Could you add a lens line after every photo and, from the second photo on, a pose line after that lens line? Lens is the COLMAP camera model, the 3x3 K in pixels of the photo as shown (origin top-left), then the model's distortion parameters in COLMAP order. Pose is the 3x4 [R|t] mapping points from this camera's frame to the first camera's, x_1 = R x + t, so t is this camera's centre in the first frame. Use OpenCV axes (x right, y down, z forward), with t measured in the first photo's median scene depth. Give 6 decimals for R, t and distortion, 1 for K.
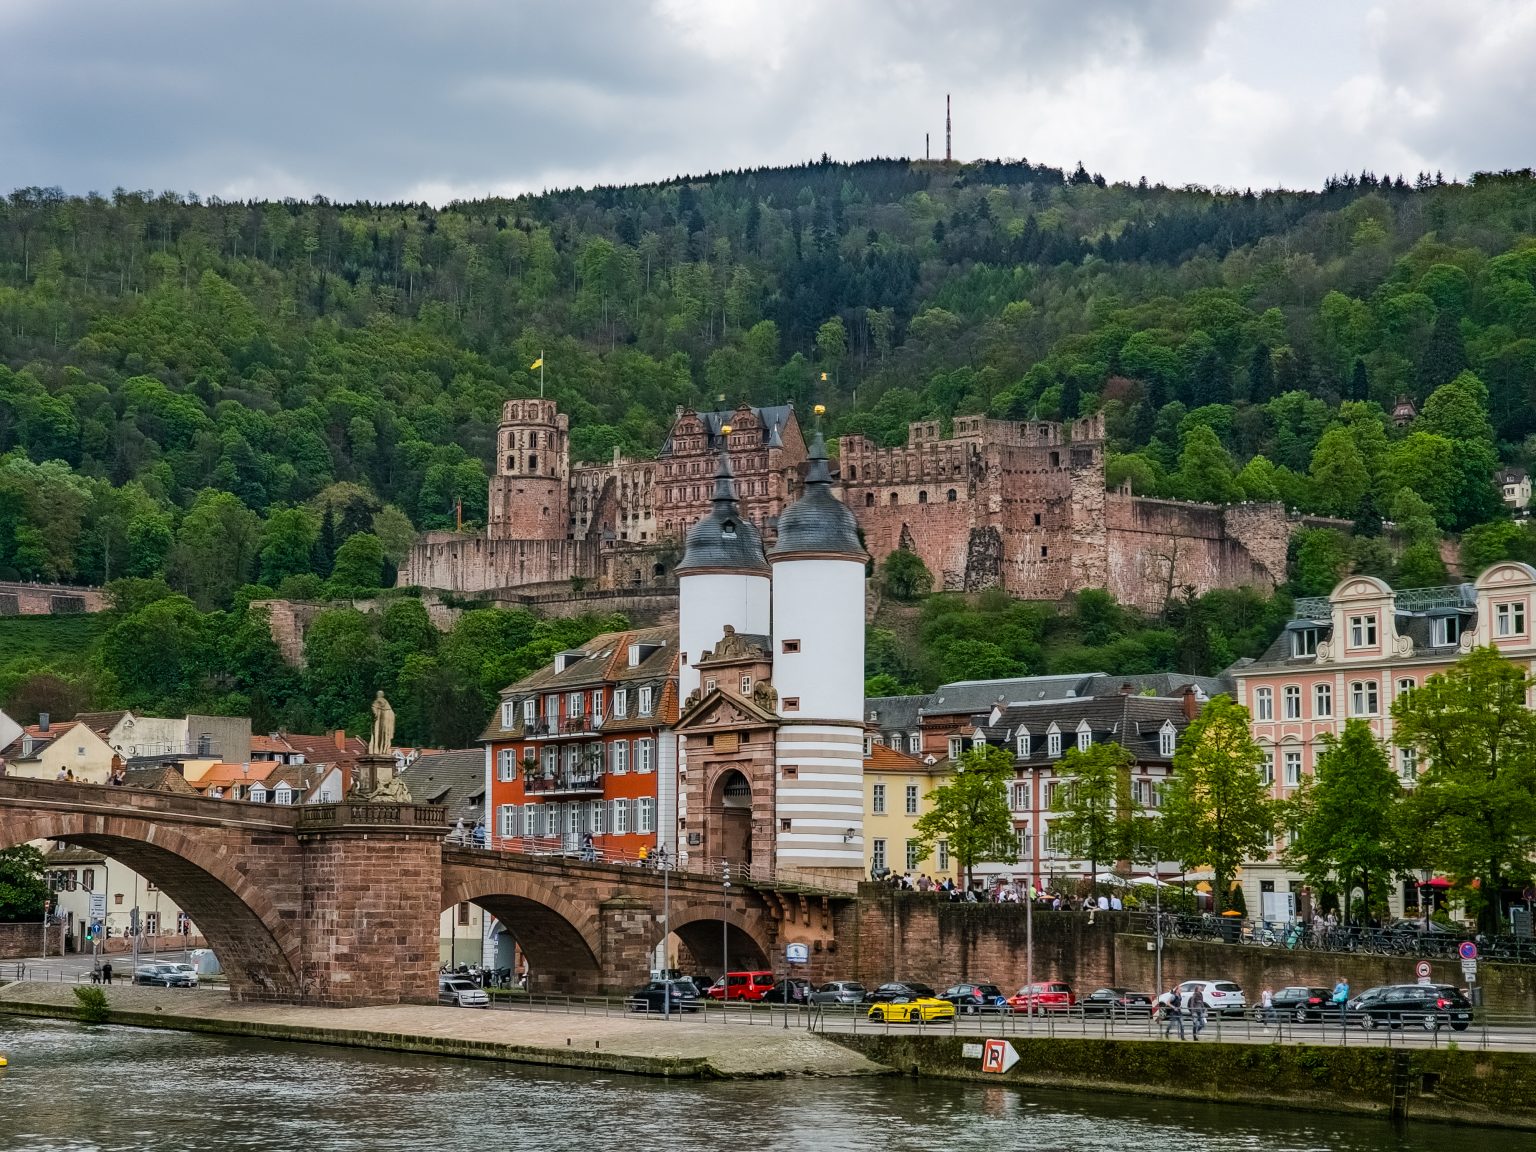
lens RADIAL K [[3051.8, 0, 718.7], [0, 3051.8, 620.8], [0, 0, 1]] dist [-0.542215, 7.974047]
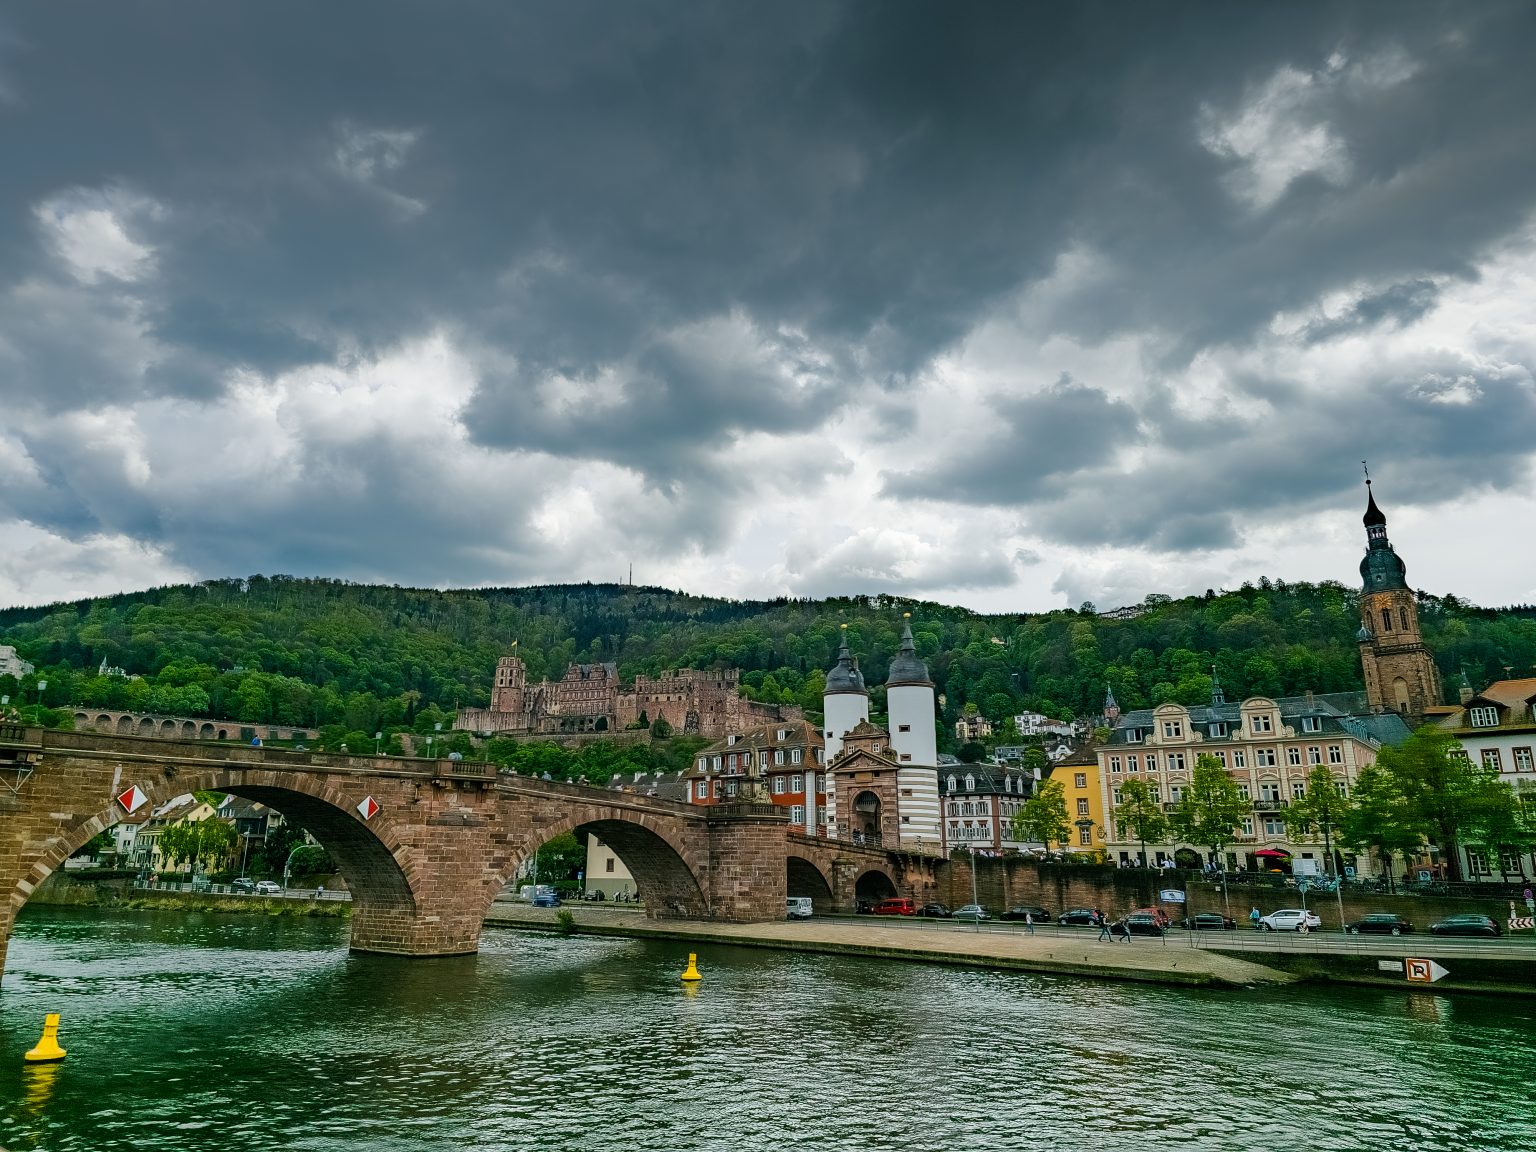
lens RADIAL K [[1057.0, 0, 755.1], [0, 1057.0, 574.5], [0, 0, 1]] dist [0.107193, -0.136231]
pose [[0.975695, 0.057961, 0.211331, -0.055662], [-0.021614, 0.985138, -0.170397, 0.007309], [-0.218066, 0.161688, 0.962447, 0.080162]]
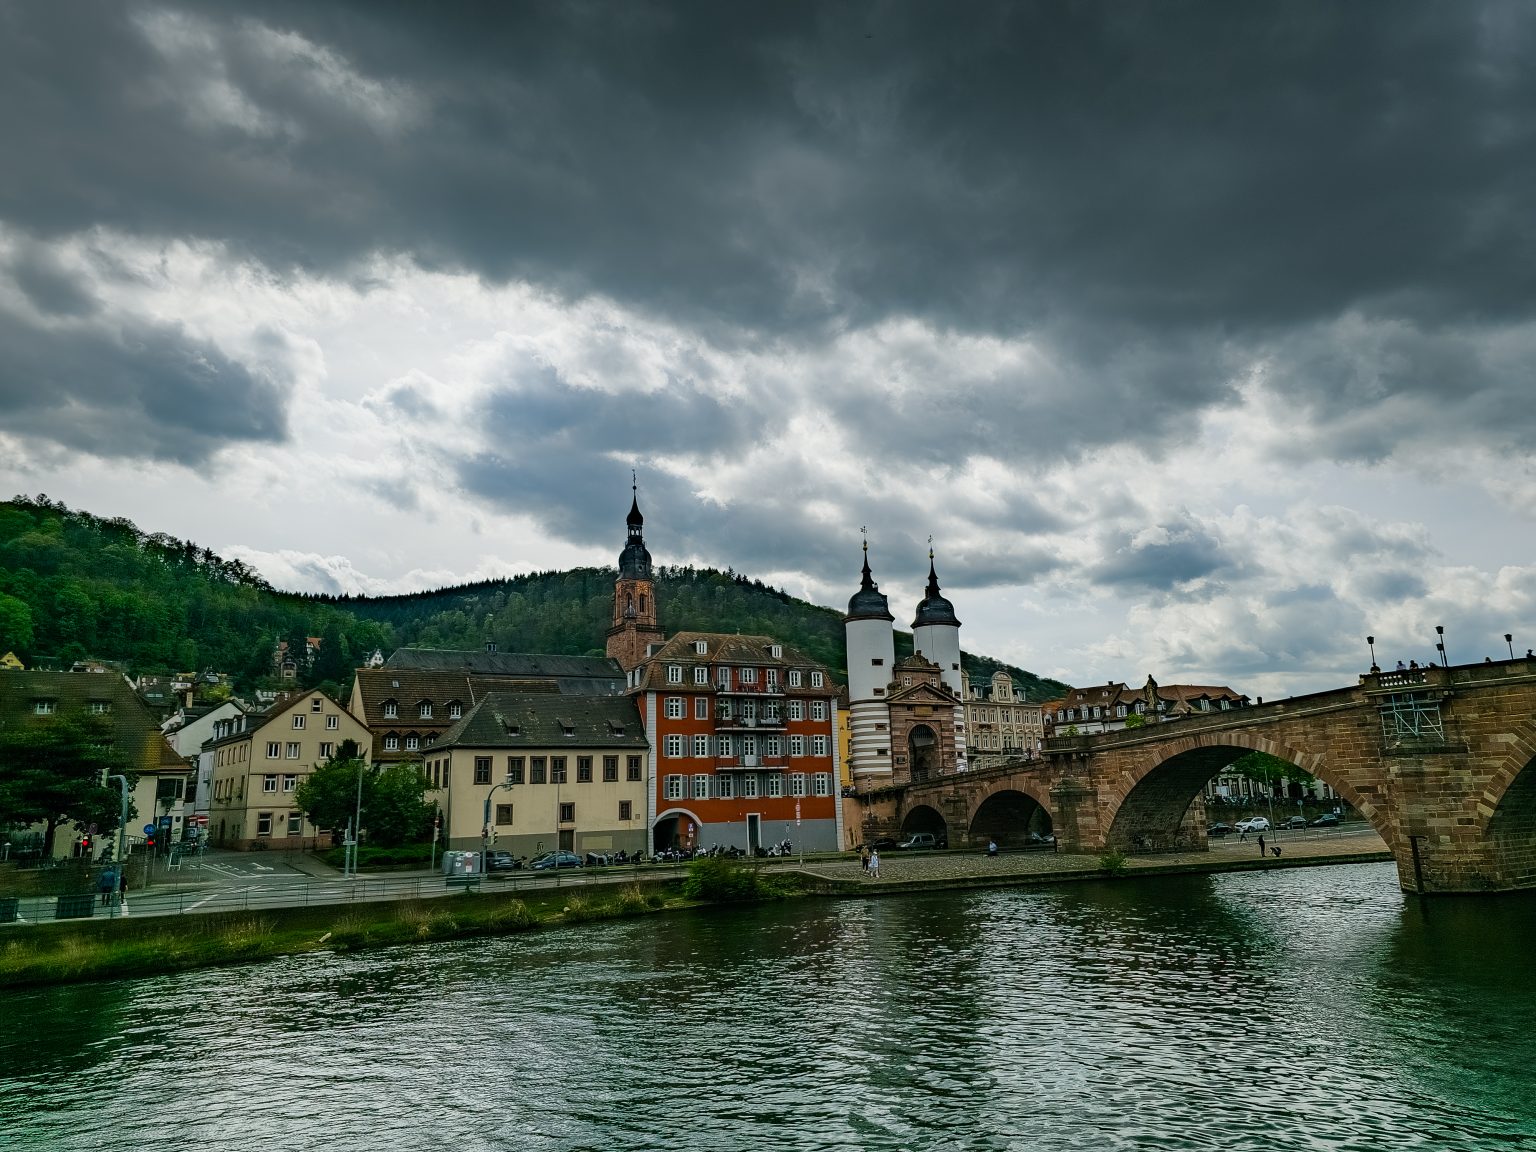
lens RADIAL K [[1057.0, 0, 755.1], [0, 1057.0, 574.5], [0, 0, 1]] dist [0.107193, -0.136231]
pose [[0.068284, 0.203388, 0.976714, -0.170058], [-0.068290, 0.977656, -0.198810, 0.024199], [-0.995326, -0.053124, 0.080648, 0.263858]]
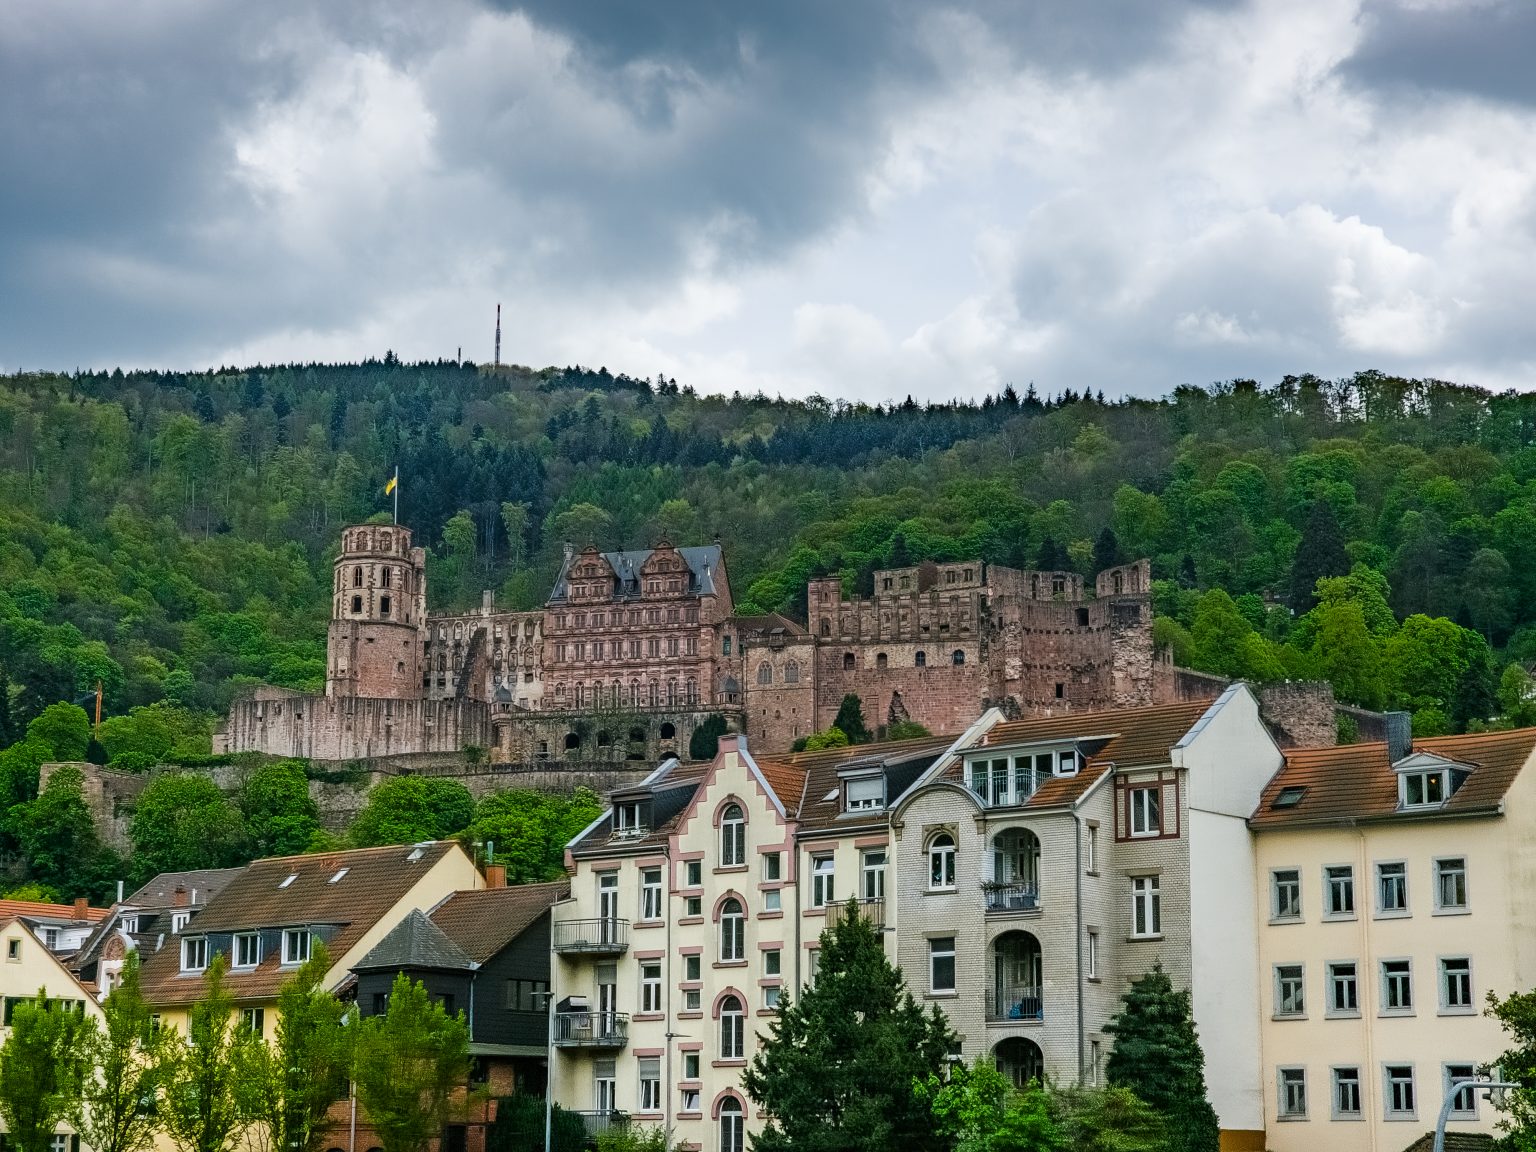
lens RADIAL K [[3050.4, 0, 768.0], [0, 3050.4, 576.0], [0, 0, 1]] dist [-0.645576, 10.179483]
pose [[0.974231, 0.044822, 0.221054, -0.140761], [-0.022235, 0.994367, -0.103630, 0.020231], [-0.224454, 0.096044, 0.969740, 0.214749]]
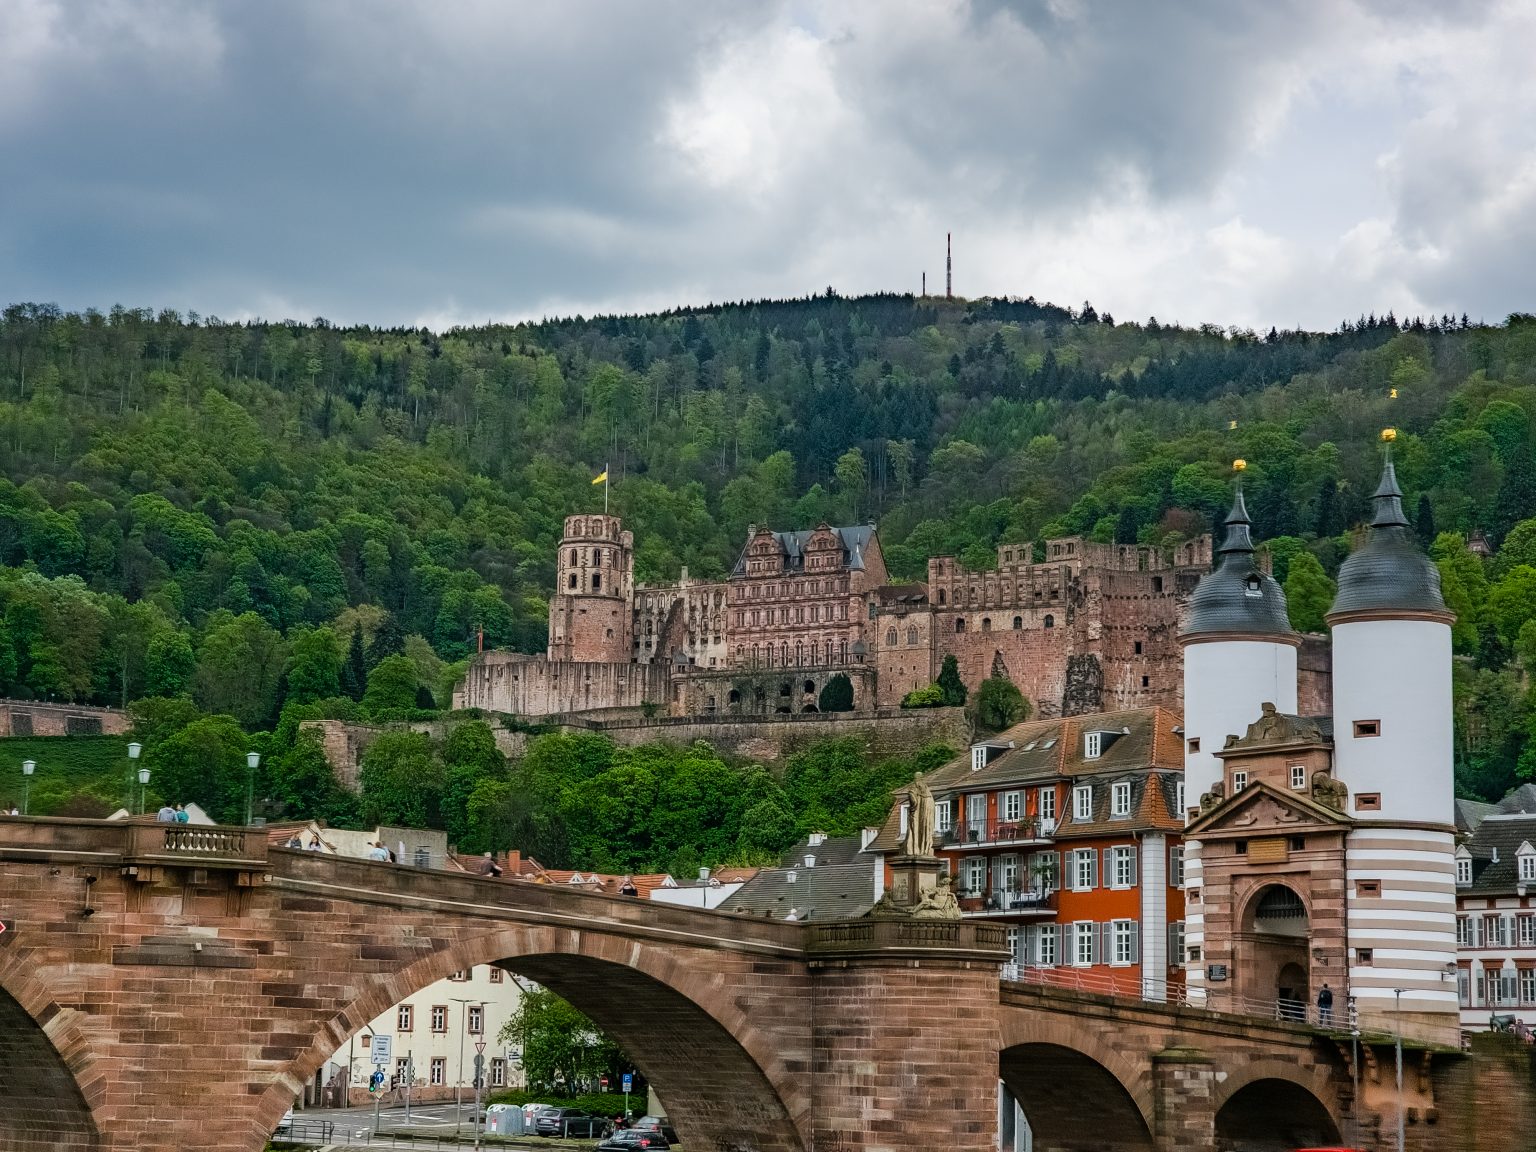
lens RADIAL K [[3050.4, 0, 768.0], [0, 3050.4, 576.0], [0, 0, 1]] dist [-0.645576, 10.179483]
pose [[0.999353, 0.017017, 0.031699, -0.038354], [-0.015001, 0.997914, -0.062792, 0.005007], [-0.032702, 0.062276, 0.997523, 0.053874]]
